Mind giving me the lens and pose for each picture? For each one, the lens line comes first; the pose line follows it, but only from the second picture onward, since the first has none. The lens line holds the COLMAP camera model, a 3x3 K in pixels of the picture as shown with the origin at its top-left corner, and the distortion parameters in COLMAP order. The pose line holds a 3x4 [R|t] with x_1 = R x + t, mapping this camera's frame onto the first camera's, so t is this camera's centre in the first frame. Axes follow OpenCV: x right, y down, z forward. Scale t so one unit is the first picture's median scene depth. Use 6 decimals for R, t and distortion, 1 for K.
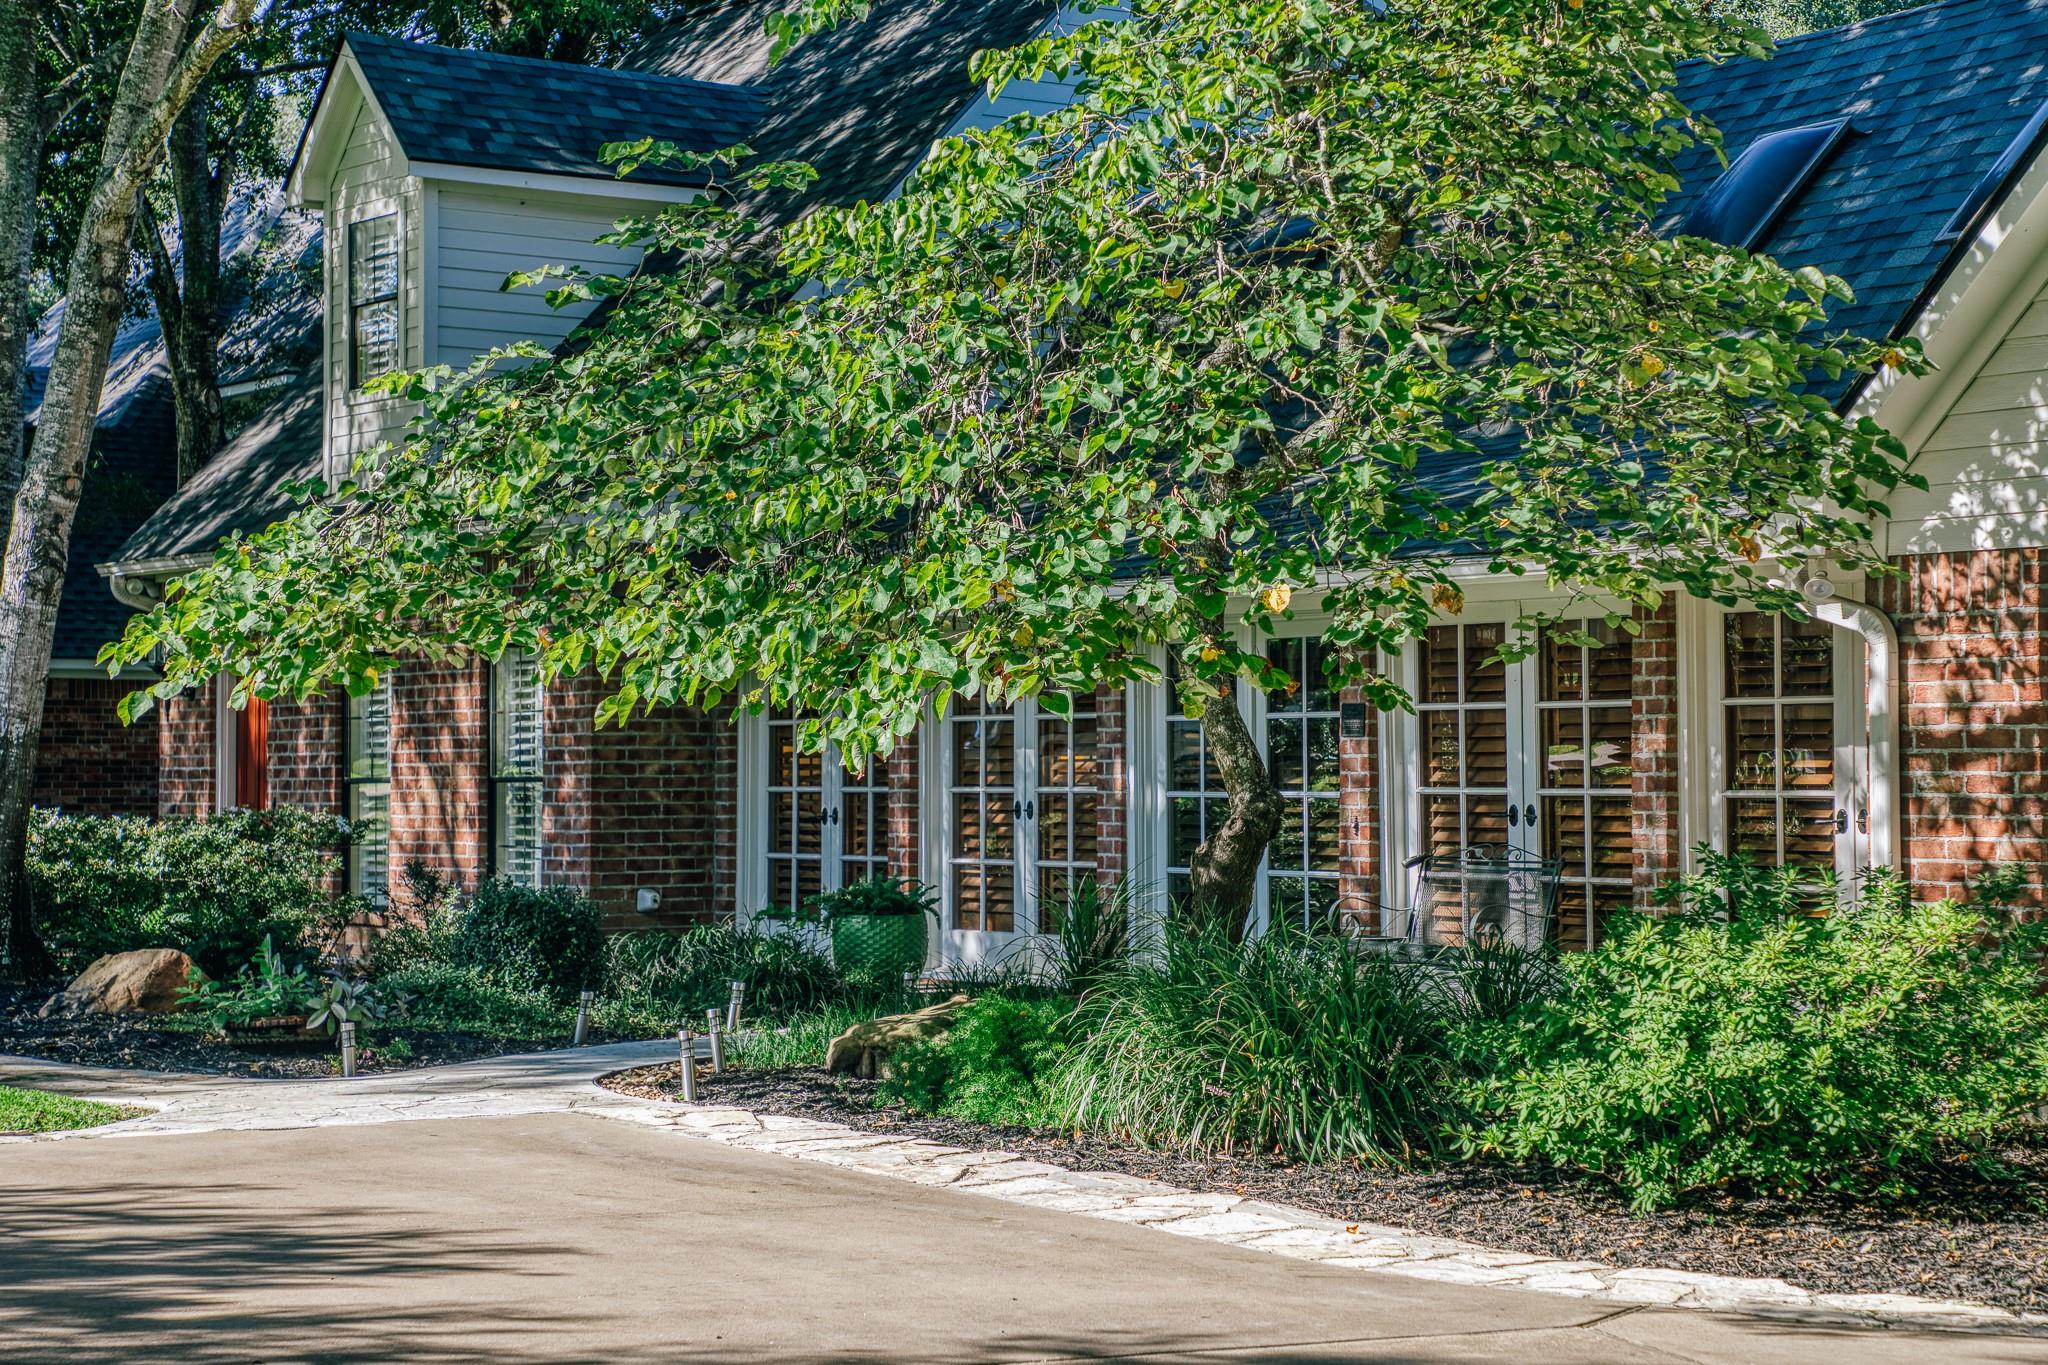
lens RADIAL K [[1845.0, 0, 1047.5], [0, 1845.0, 634.7], [0, 0, 1]] dist [0.055704, -0.002667]
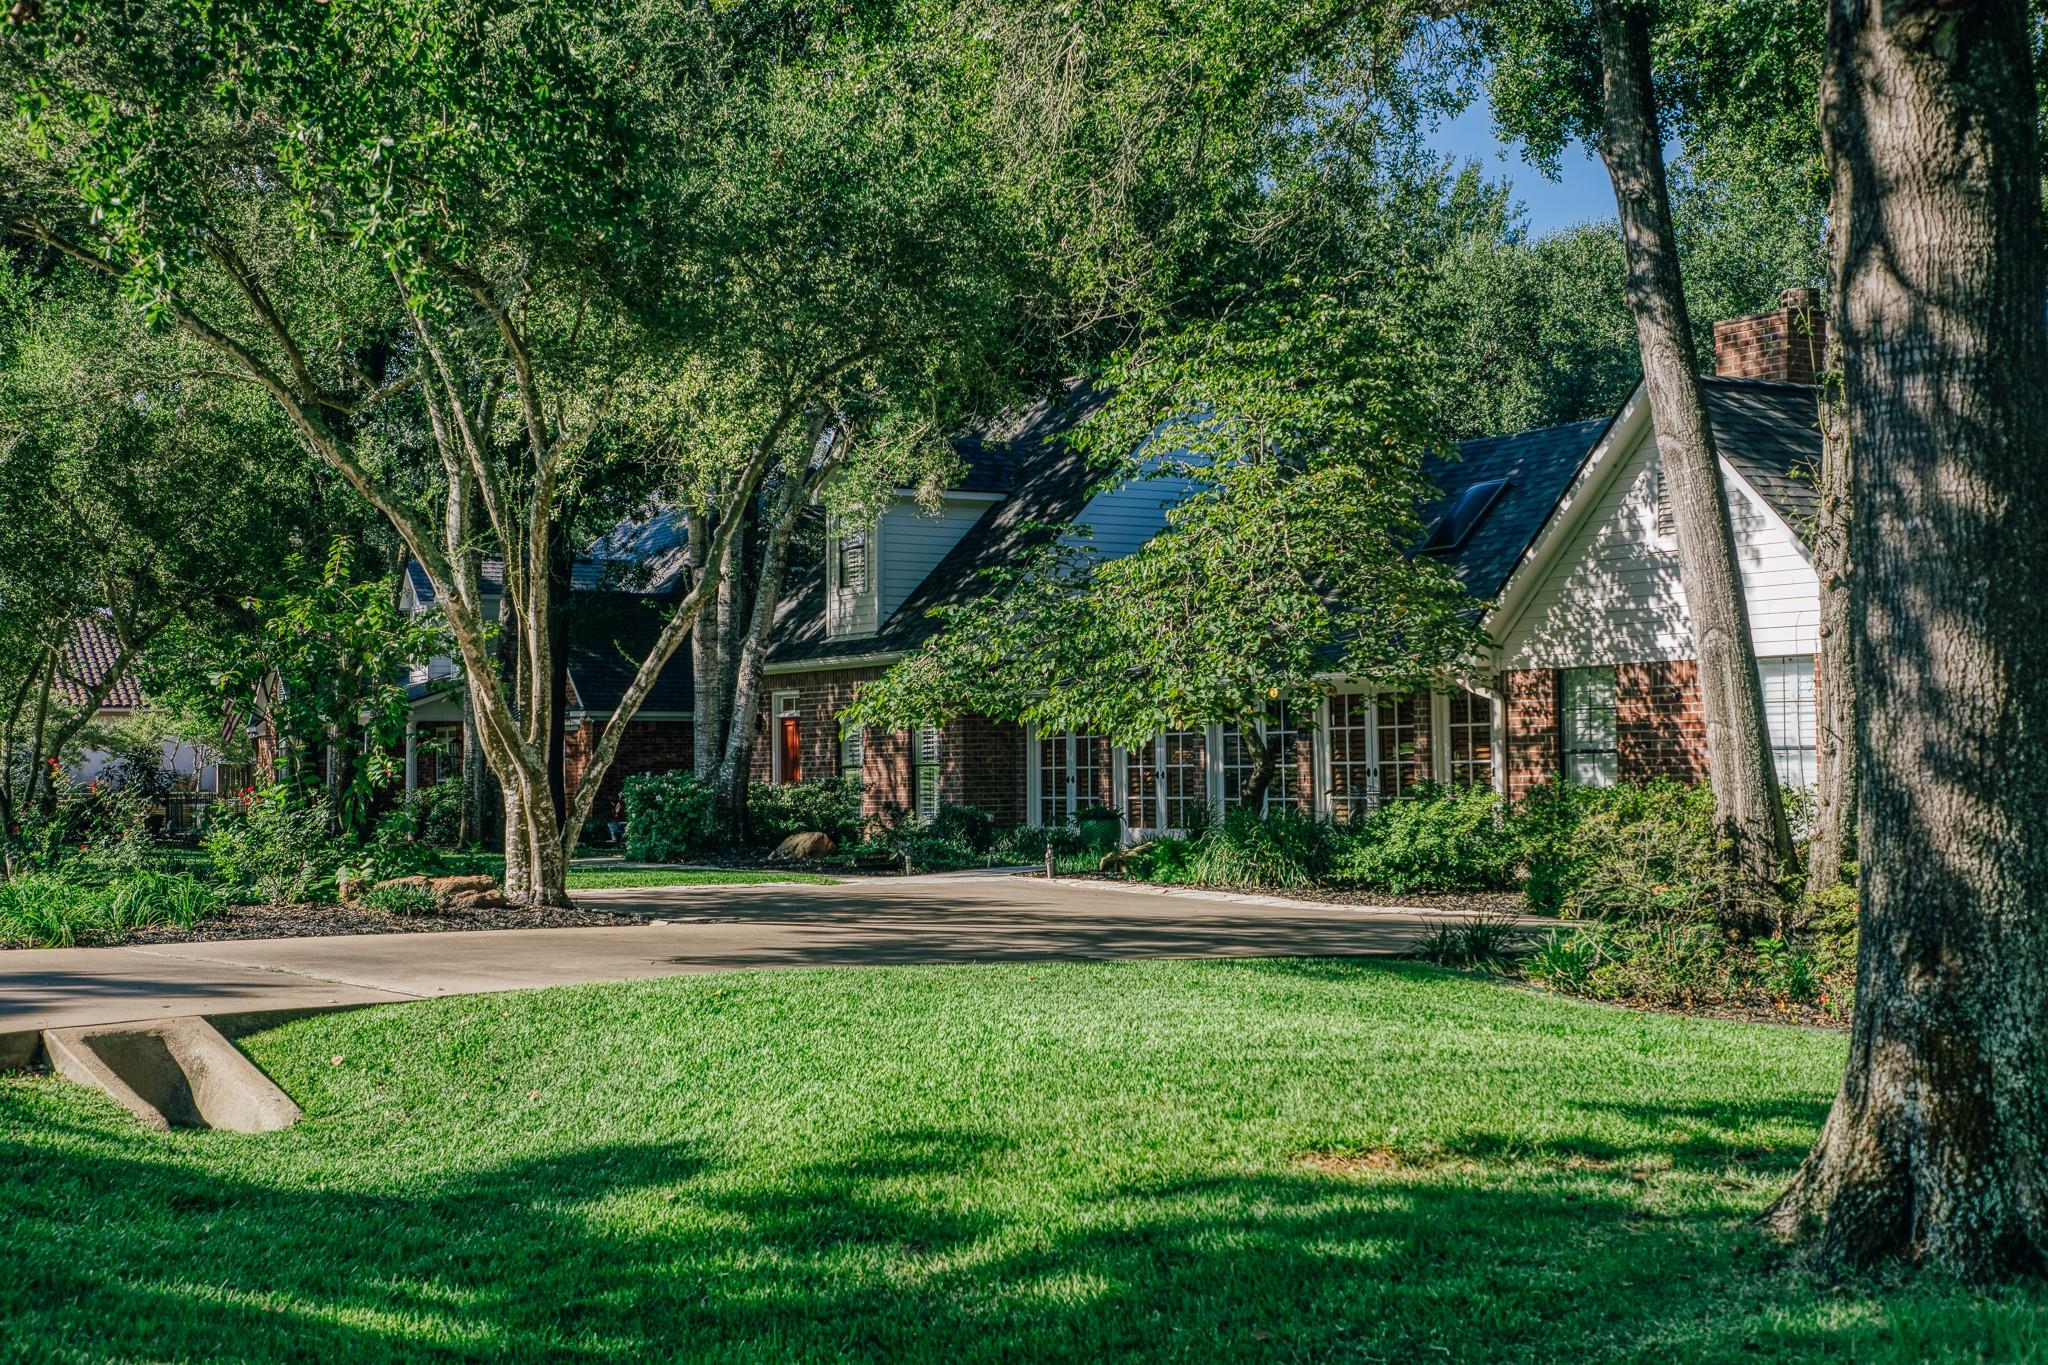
lens RADIAL K [[1519.3, 0, 1022.1], [0, 1519.3, 674.5], [0, 0, 1]] dist [0.013612, 0.002580]
pose [[0.999464, -0.011988, -0.030464, -0.168377], [0.012111, 0.999919, 0.003857, -0.052861], [0.030415, -0.004224, 0.999528, -1.201546]]
